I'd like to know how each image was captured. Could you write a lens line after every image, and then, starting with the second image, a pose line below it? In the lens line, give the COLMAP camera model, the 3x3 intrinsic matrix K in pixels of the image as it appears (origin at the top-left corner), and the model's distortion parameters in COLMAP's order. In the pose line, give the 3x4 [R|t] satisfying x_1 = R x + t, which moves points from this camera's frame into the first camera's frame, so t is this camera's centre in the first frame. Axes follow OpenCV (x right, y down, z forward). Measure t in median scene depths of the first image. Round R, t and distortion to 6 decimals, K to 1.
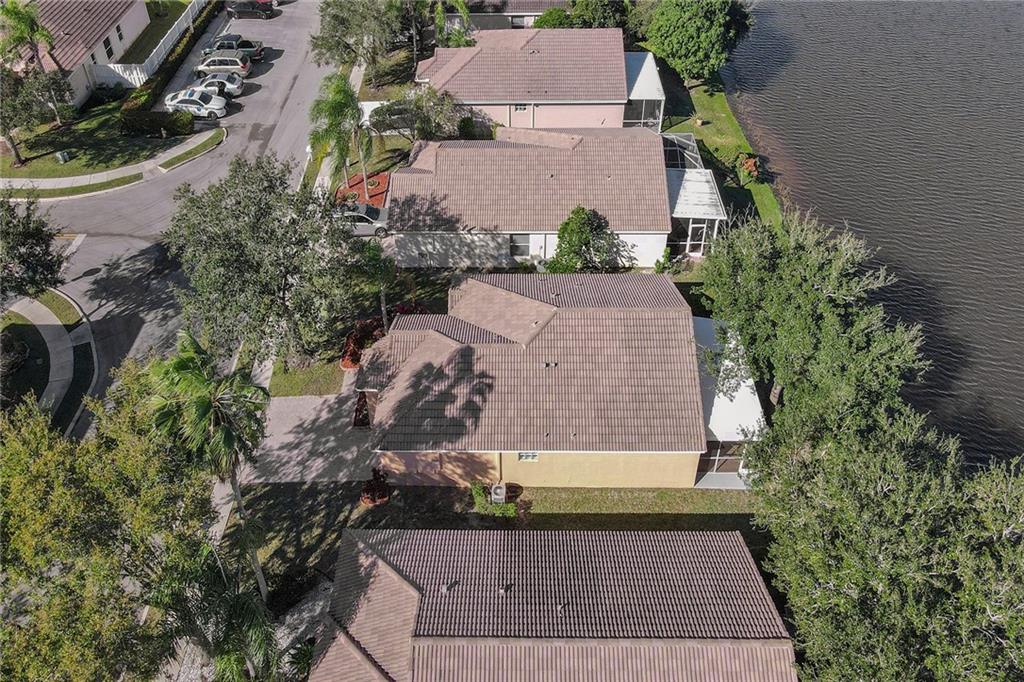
lens RADIAL K [[793.5, 0, 516.0], [0, 793.5, 276.3], [0, 0, 1]] dist [0.028475, 0.007952]
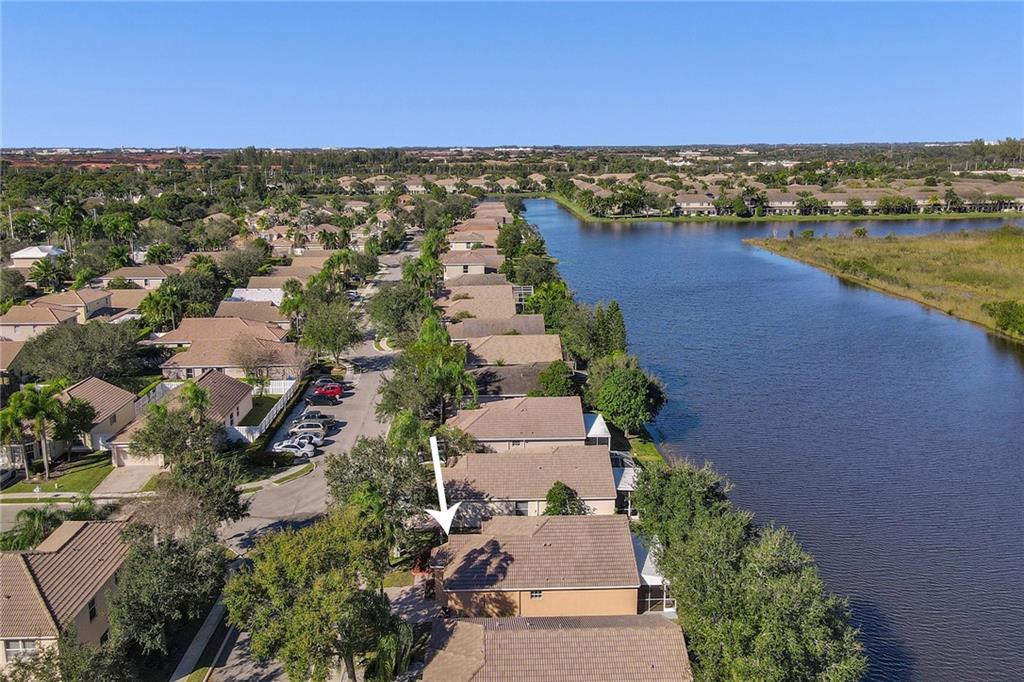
lens RADIAL K [[745.6, 0, 512.0], [0, 745.6, 341.0], [0, 0, 1]] dist [0.005430, 0.005251]
pose [[0.999518, -0.004696, 0.030679, -0.045485], [0.017905, 0.894654, -0.446400, 0.250420], [-0.025351, 0.446734, 0.894307, -0.361072]]
